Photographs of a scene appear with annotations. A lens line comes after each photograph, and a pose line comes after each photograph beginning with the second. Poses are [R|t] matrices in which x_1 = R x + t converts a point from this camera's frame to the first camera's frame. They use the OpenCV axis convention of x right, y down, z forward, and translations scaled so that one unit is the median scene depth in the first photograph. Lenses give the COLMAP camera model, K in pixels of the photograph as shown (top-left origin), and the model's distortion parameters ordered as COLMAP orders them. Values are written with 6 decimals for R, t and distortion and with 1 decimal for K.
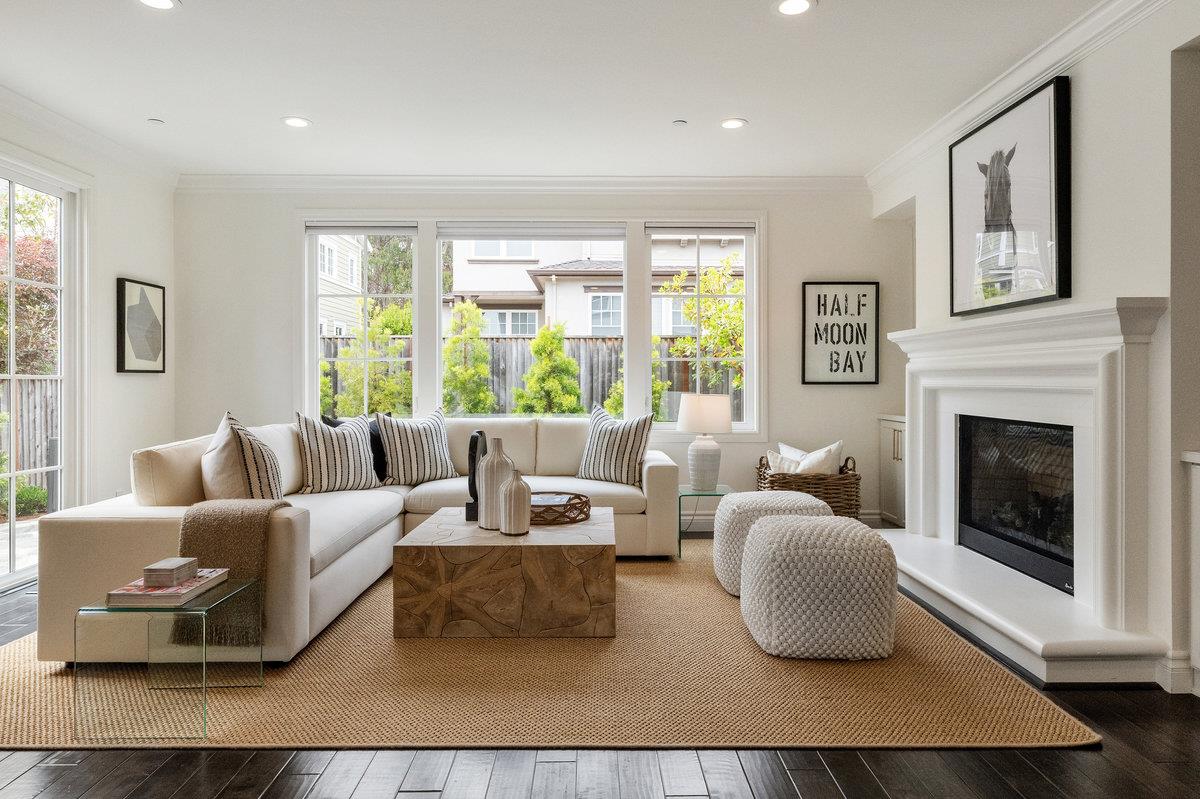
lens RADIAL K [[722.8, 0, 600.0], [0, 722.8, 399.5], [0, 0, 1]] dist [-0.001266, -0.000587]
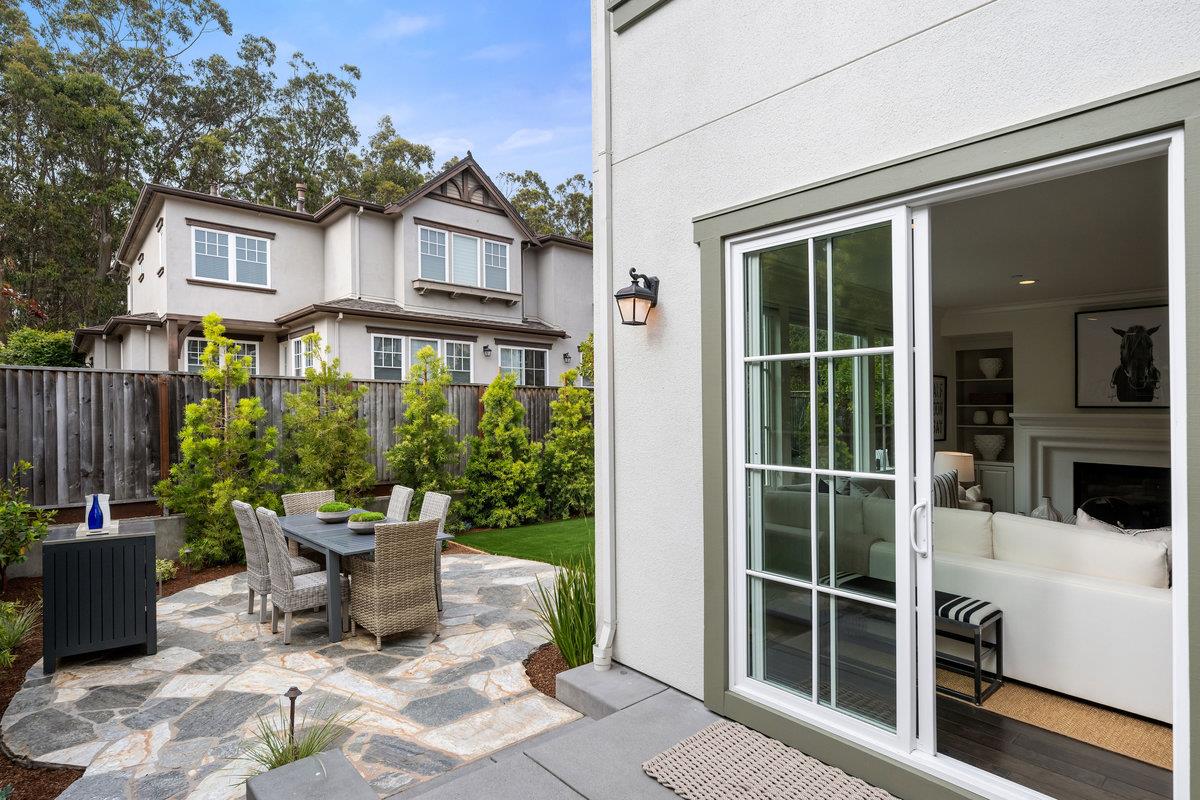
lens RADIAL K [[597.6, 0, 601.1], [0, 597.6, 416.1], [0, 0, 1]] dist [0.001546, 0.000516]
pose [[0.749552, -0.005524, 0.661923, -0.509716], [0.011683, 0.999920, -0.004885, -0.036003], [-0.661843, 0.011395, 0.749556, 0.242303]]
